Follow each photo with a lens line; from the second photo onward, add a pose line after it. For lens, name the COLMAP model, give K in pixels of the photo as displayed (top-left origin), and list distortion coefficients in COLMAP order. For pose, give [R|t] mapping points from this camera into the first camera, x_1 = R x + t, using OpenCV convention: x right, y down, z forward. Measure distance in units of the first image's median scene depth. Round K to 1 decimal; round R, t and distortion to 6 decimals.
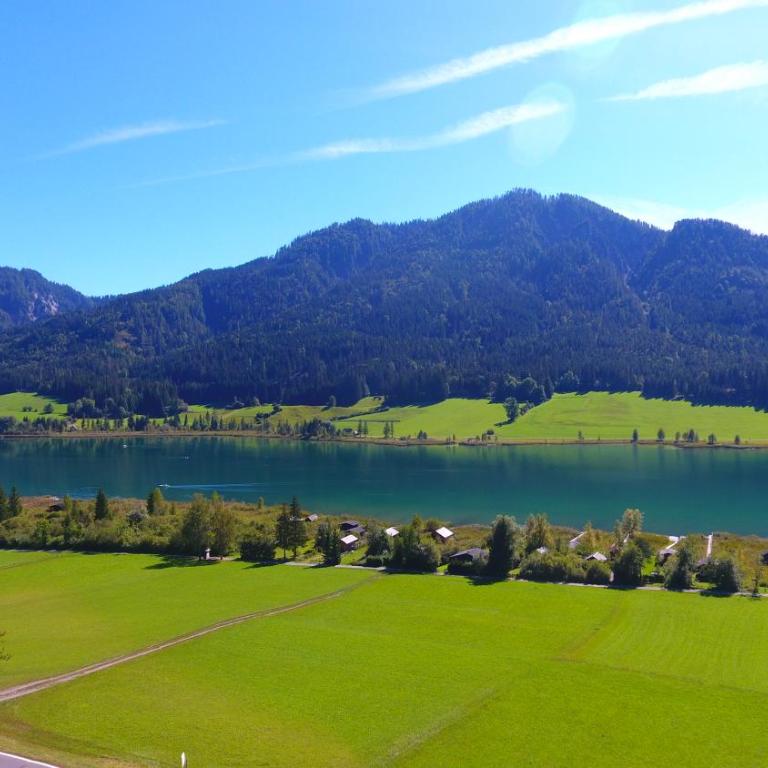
lens RADIAL K [[795.1, 0, 389.0], [0, 795.1, 389.3], [0, 0, 1]] dist [-0.005497, 0.000000]
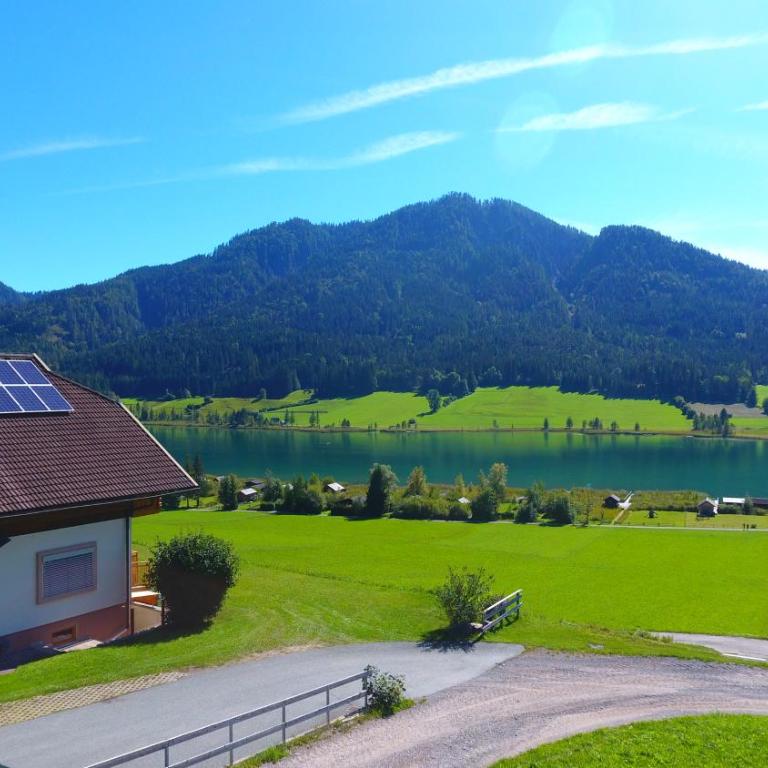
lens RADIAL K [[795.1, 0, 388.1], [0, 795.1, 388.0], [0, 0, 1]] dist [-0.005497, 0.000000]
pose [[0.997384, 0.007491, 0.071890, 0.015826], [-0.007128, 0.999961, -0.005306, 0.012054], [-0.071927, 0.004780, 0.997398, -0.030551]]
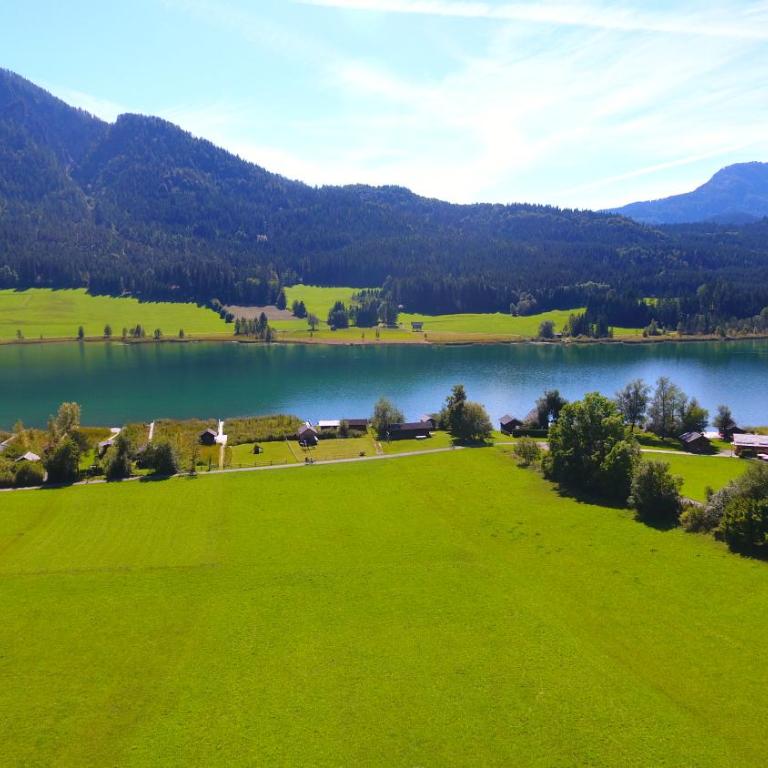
lens RADIAL K [[795.1, 0, 386.0], [0, 795.1, 385.4], [0, 0, 1]] dist [-0.005497, 0.000000]
pose [[0.789942, -0.069107, 0.609275, 0.008515], [-0.003738, 0.993068, 0.117484, 0.004902], [-0.613171, -0.095083, 0.784207, 0.011457]]
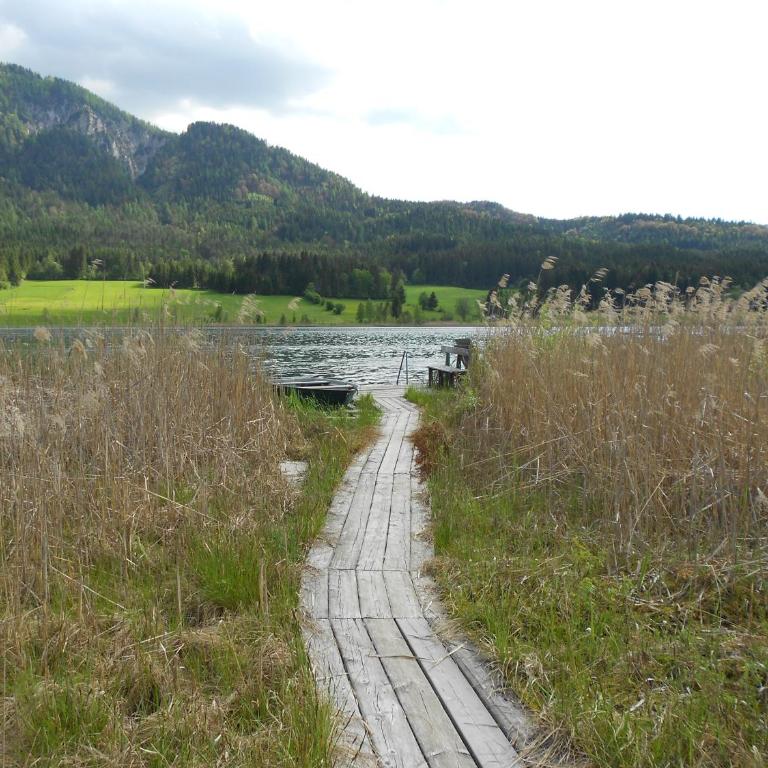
lens RADIAL K [[795.1, 0, 381.1], [0, 795.1, 381.8], [0, 0, 1]] dist [-0.005497, 0.000000]
pose [[0.835137, -0.030247, 0.549210, 0.080206], [-0.003625, 0.998163, 0.060485, 0.047946], [-0.550030, -0.052504, 0.833493, 0.233596]]
